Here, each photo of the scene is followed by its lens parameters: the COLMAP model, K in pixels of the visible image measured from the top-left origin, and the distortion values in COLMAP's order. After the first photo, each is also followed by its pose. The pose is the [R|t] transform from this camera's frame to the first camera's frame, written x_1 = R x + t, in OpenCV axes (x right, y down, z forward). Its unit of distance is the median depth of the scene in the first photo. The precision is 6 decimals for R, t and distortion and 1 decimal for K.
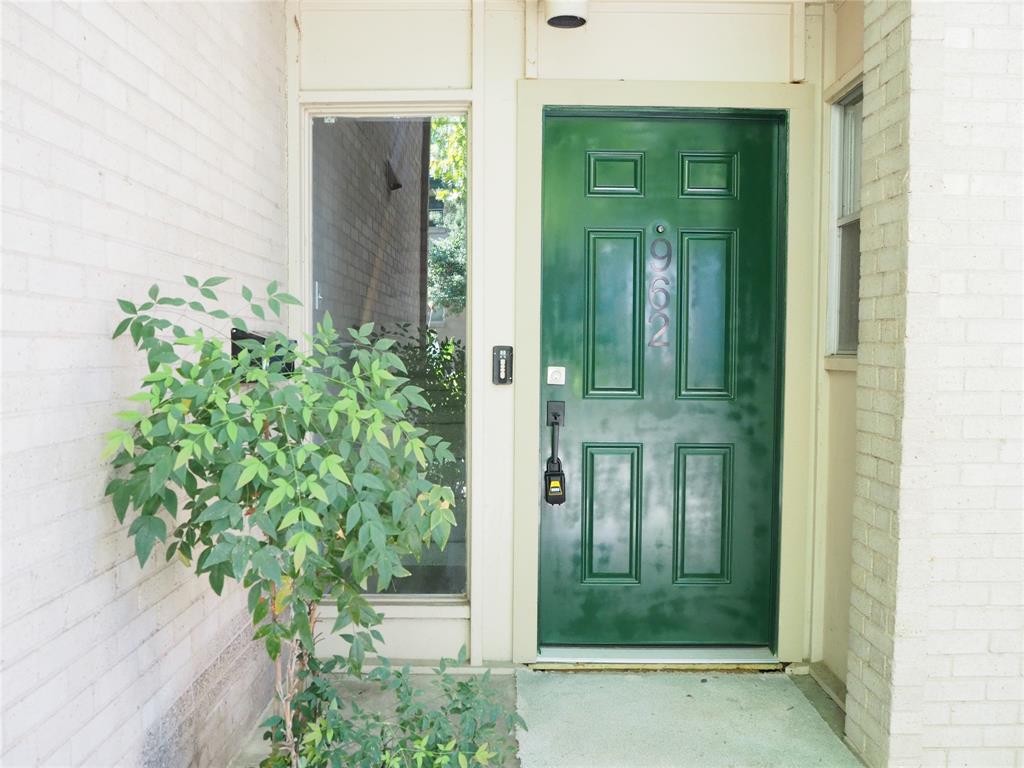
lens RADIAL K [[854.0, 0, 511.9], [0, 854.0, 387.9], [0, 0, 1]] dist [-0.055806, -0.002812]
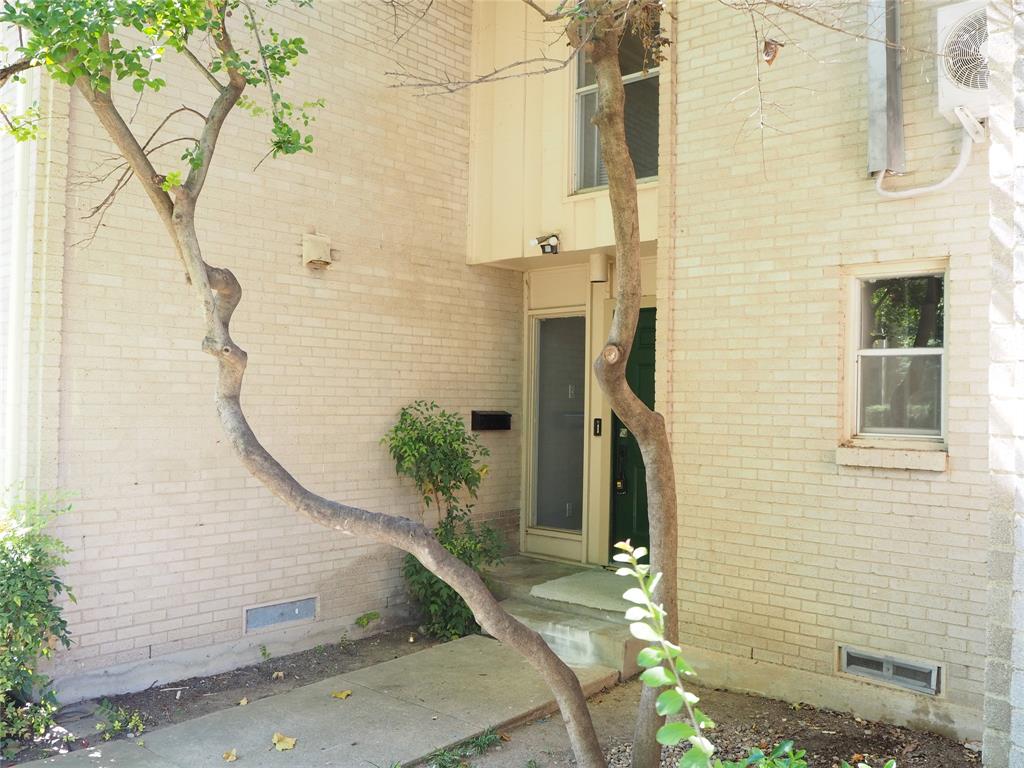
lens RADIAL K [[854.0, 0, 512.4], [0, 854.0, 382.3], [0, 0, 1]] dist [-0.055806, -0.002812]
pose [[0.753504, -0.006663, -0.657409, 1.747940], [-0.043098, 0.997297, -0.059506, -0.002639], [0.656029, 0.073171, 0.751180, -1.117112]]
